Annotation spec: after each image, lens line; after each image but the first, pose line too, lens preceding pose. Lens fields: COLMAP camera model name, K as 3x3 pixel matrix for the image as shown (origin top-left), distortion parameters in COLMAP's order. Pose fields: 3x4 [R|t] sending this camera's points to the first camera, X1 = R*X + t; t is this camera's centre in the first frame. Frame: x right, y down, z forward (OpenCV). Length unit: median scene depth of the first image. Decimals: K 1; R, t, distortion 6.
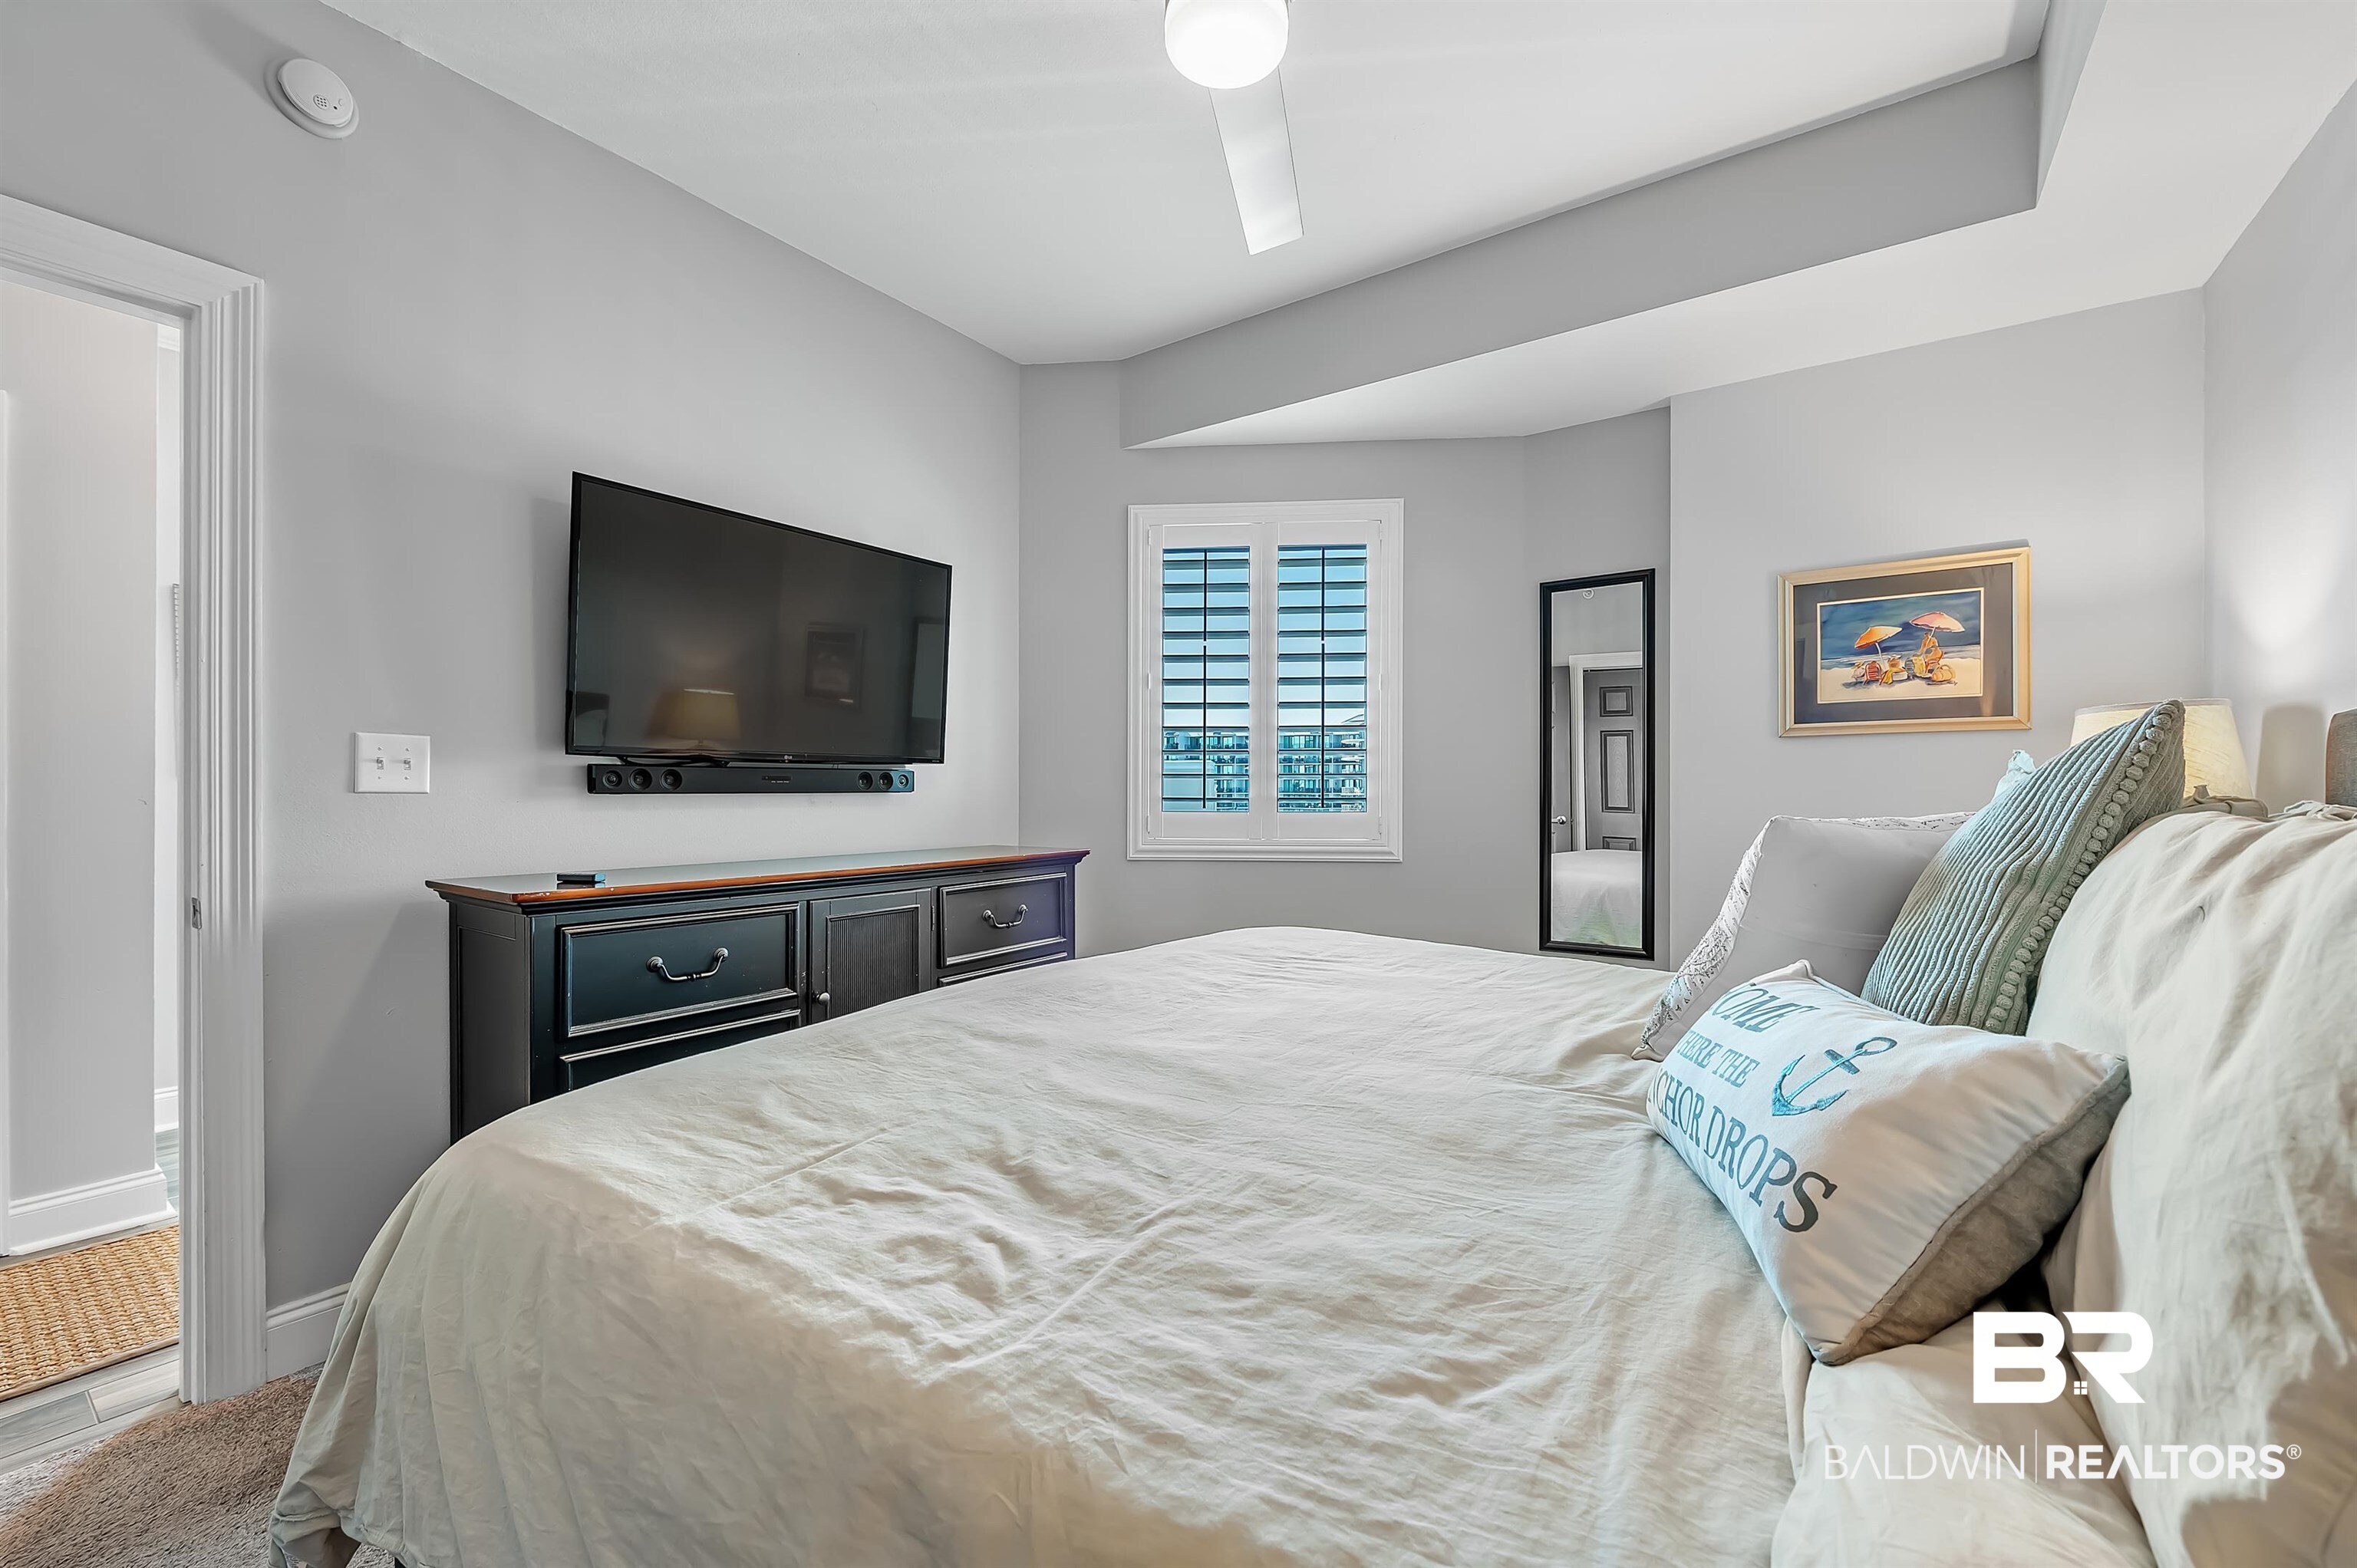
lens RADIAL K [[943.6, 0, 1189.8], [0, 943.6, 786.2], [0, 0, 1]] dist [-0.002724, -0.002269]
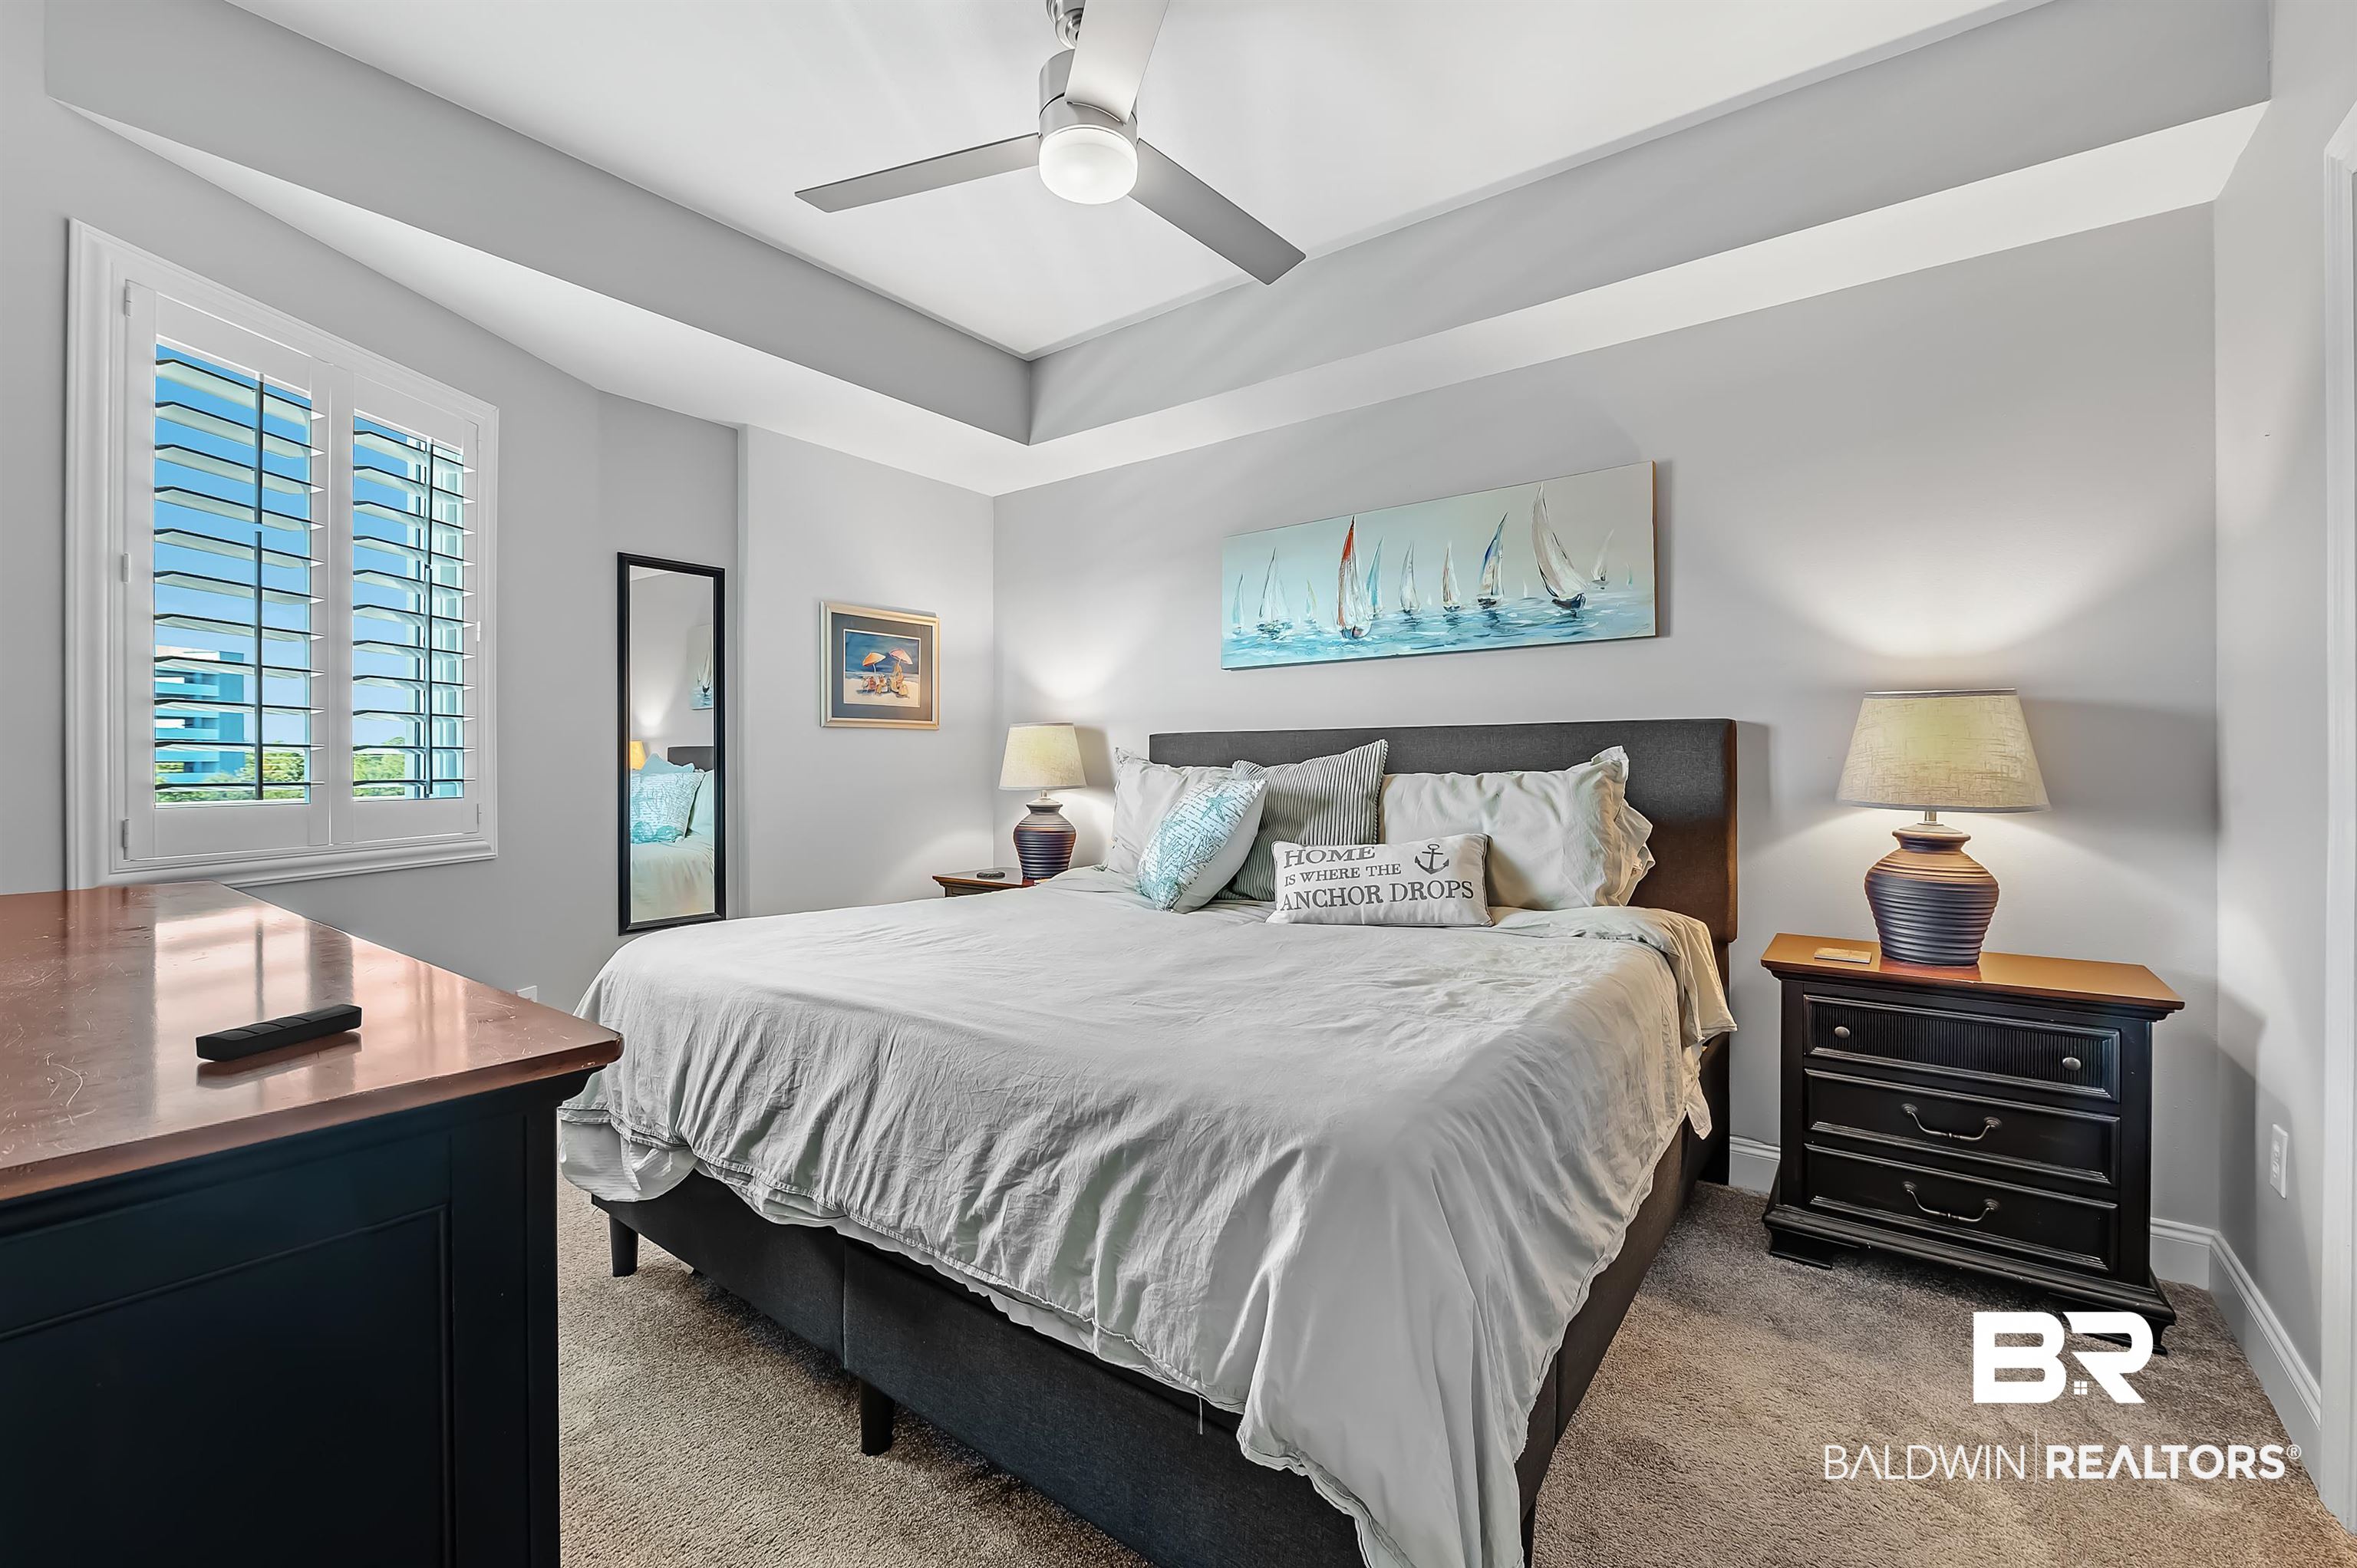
lens RADIAL K [[943.6, 0, 1192.0], [0, 943.6, 771.2], [0, 0, 1]] dist [-0.002724, -0.002269]
pose [[0.050140, -0.004971, 0.998730, -0.663372], [0.001345, 0.999987, 0.004910, 0.002802], [-0.998741, 0.001097, 0.050146, 0.445190]]
